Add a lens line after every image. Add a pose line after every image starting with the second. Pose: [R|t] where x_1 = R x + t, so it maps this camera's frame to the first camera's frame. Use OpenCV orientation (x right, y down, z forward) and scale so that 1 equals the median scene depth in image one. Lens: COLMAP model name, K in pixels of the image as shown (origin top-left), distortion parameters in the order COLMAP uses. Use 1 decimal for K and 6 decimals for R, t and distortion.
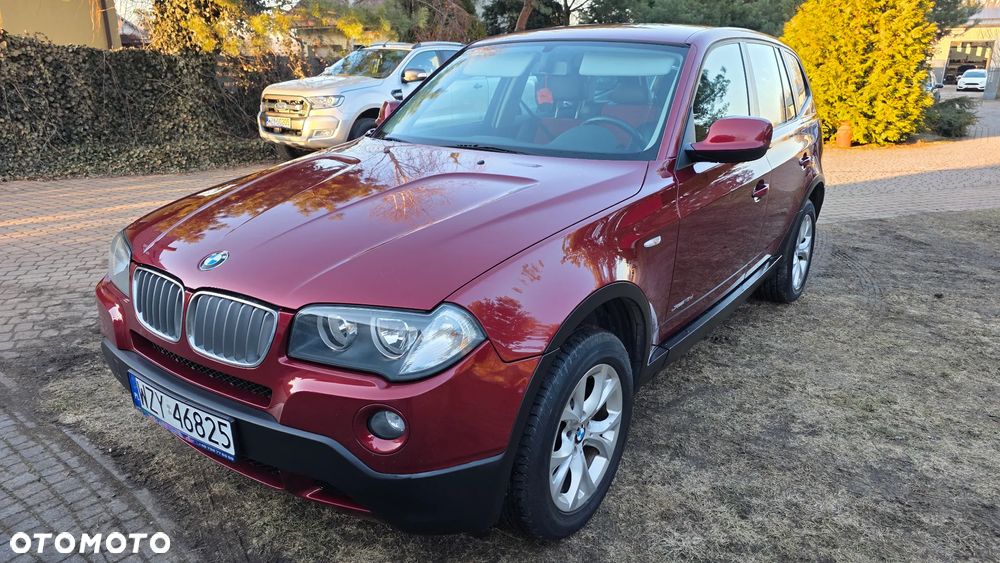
lens RADIAL K [[670.2, 0, 505.9], [0, 670.2, 288.4], [0, 0, 1]] dist [0.061906, -0.055196]
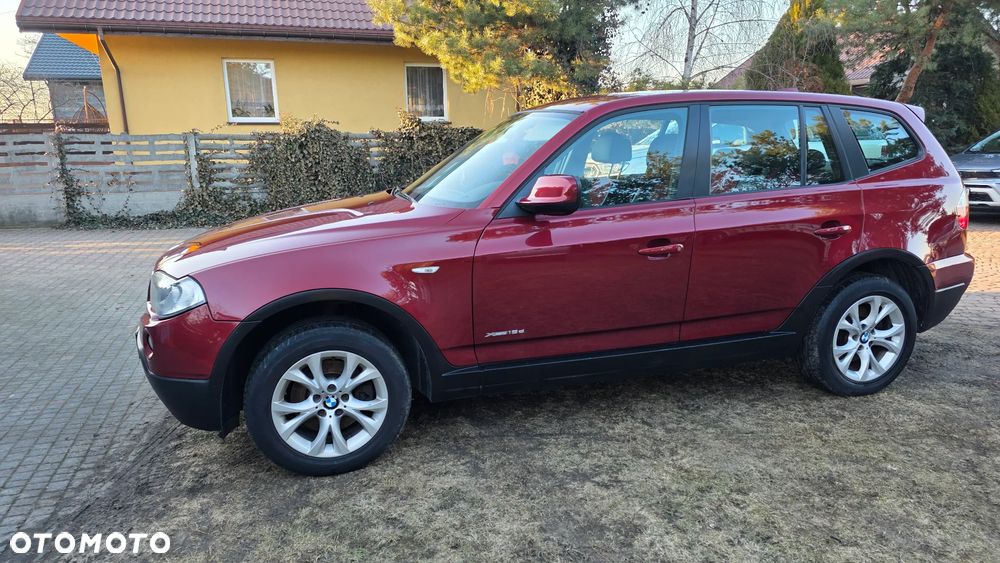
lens RADIAL K [[670.2, 0, 498.3], [0, 670.2, 287.1], [0, 0, 1]] dist [0.061906, -0.055196]
pose [[0.793236, 0.111352, -0.598647, 0.258456], [-0.169790, 0.984592, -0.041840, -0.001978], [0.584764, 0.134833, 0.799920, 0.021049]]
